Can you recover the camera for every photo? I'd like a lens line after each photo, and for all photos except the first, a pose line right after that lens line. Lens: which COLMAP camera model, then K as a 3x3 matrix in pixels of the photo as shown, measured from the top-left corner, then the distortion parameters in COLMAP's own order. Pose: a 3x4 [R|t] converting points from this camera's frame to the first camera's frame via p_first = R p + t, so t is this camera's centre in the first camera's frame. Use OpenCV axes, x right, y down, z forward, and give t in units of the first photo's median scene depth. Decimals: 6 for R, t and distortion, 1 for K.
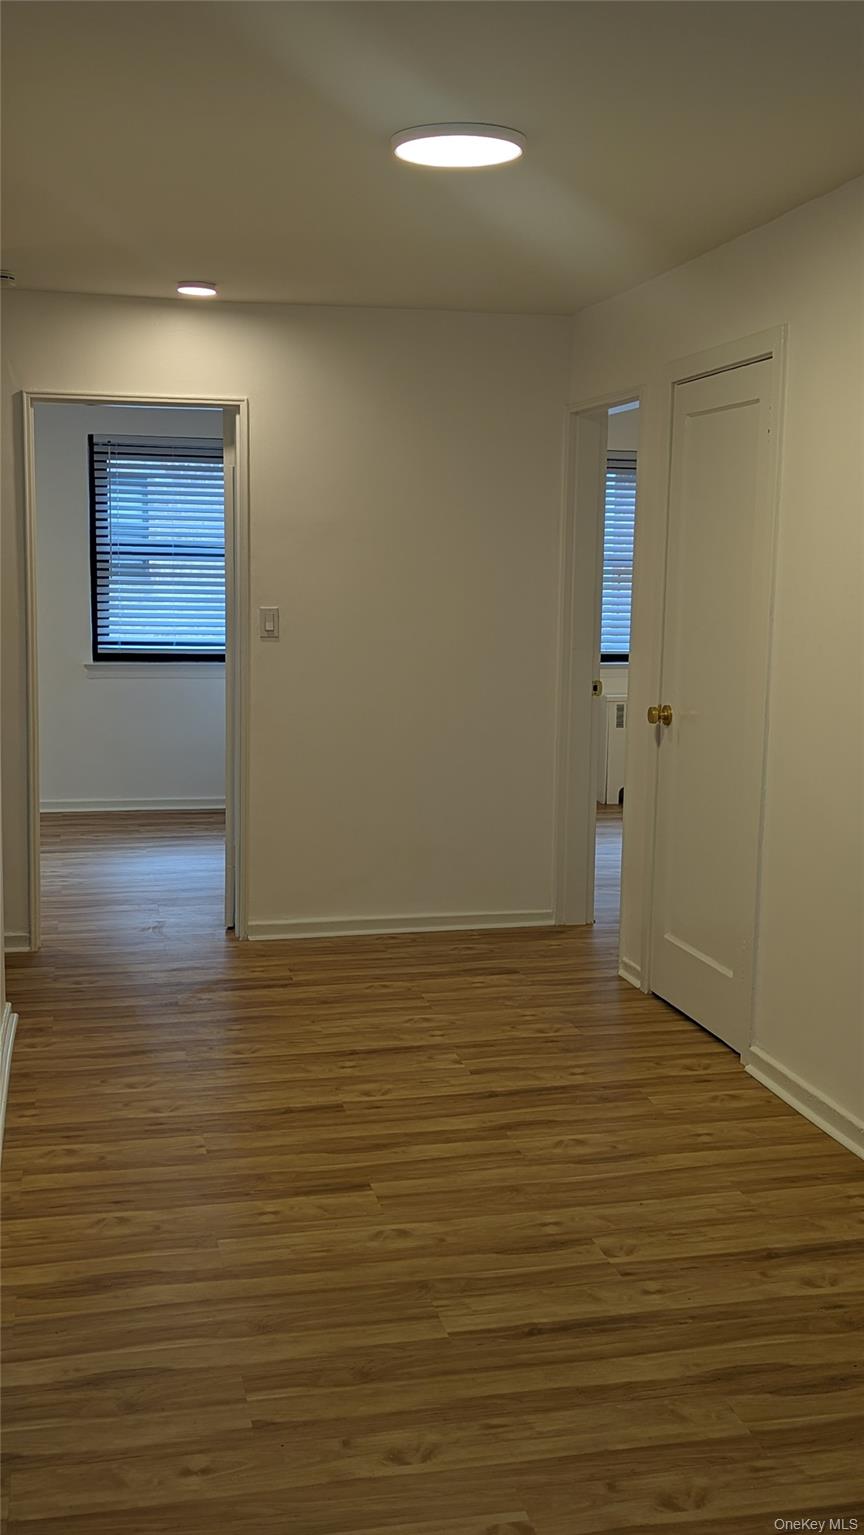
lens RADIAL K [[1625.0, 0, 426.6], [0, 1625.0, 752.2], [0, 0, 1]] dist [0.024280, 0.000000]
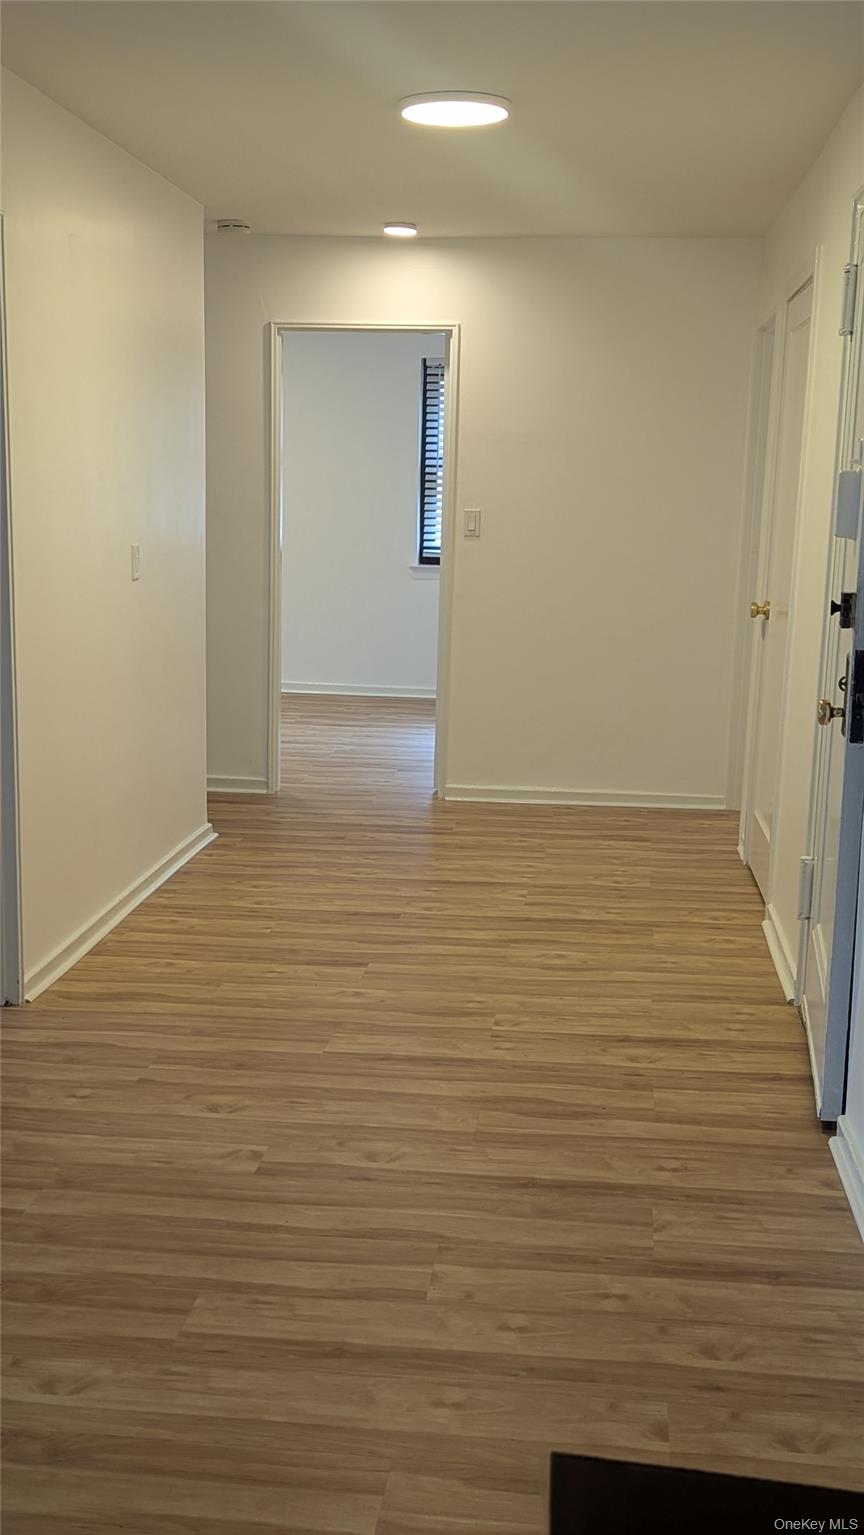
lens RADIAL K [[1625.0, 0, 441.0], [0, 1625.0, 778.3], [0, 0, 1]] dist [0.024280, 0.000000]
pose [[0.947675, 0.069307, -0.311622, 0.361697], [-0.050945, 0.996472, 0.066695, 0.034412], [0.315145, -0.047330, 0.947863, -0.142286]]
